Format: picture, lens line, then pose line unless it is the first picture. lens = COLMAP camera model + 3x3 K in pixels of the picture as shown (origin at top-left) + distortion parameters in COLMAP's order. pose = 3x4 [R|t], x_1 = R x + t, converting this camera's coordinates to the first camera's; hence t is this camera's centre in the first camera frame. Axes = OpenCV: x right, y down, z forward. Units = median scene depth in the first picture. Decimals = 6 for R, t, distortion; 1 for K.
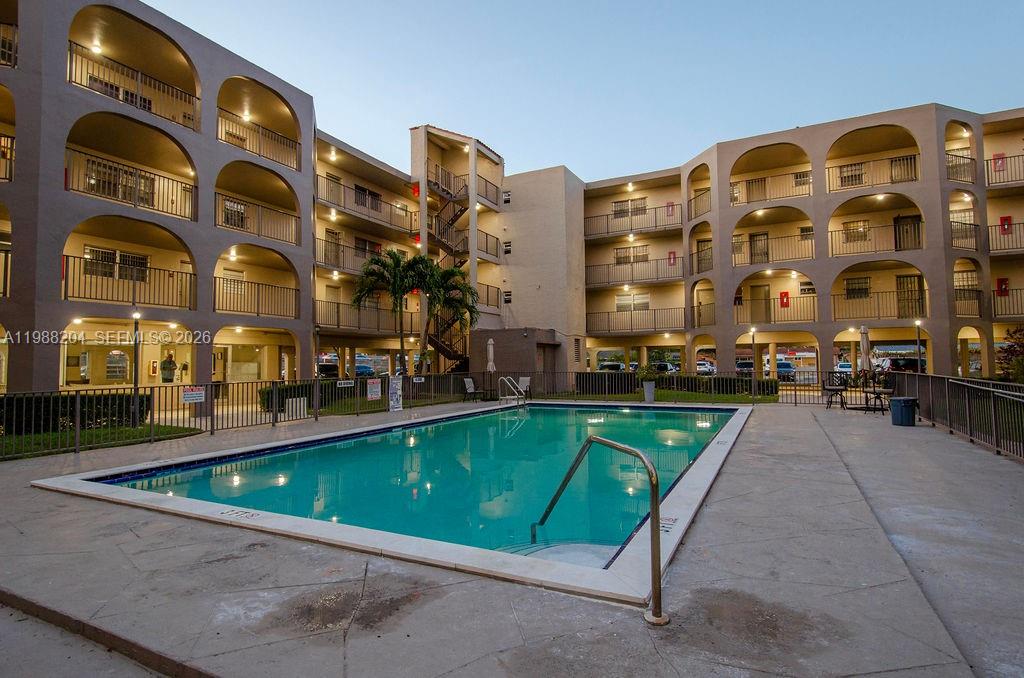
lens RADIAL K [[533.9, 0, 513.6], [0, 533.9, 337.2], [0, 0, 1]] dist [0.001779, -0.000413]
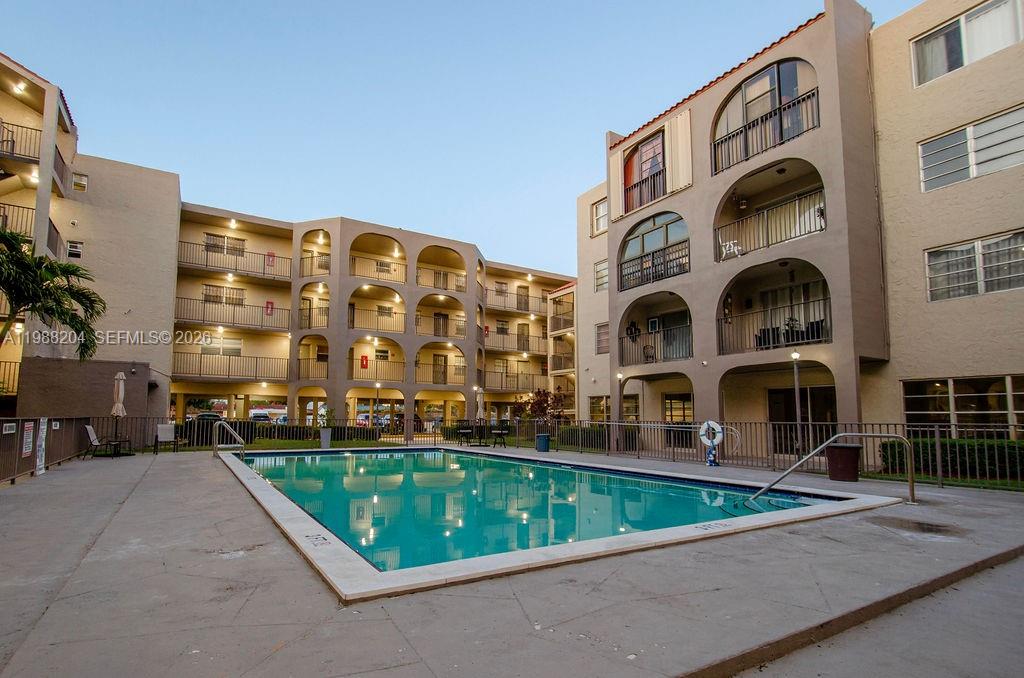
lens RADIAL K [[492.4, 0, 509.3], [0, 492.4, 379.0], [0, 0, 1]] dist [0.017884, 0.000019]
pose [[0.516664, 0.080753, 0.852372, -0.272215], [-0.052902, 0.996651, -0.062355, 0.020325], [-0.854552, -0.012876, 0.519206, 0.142824]]
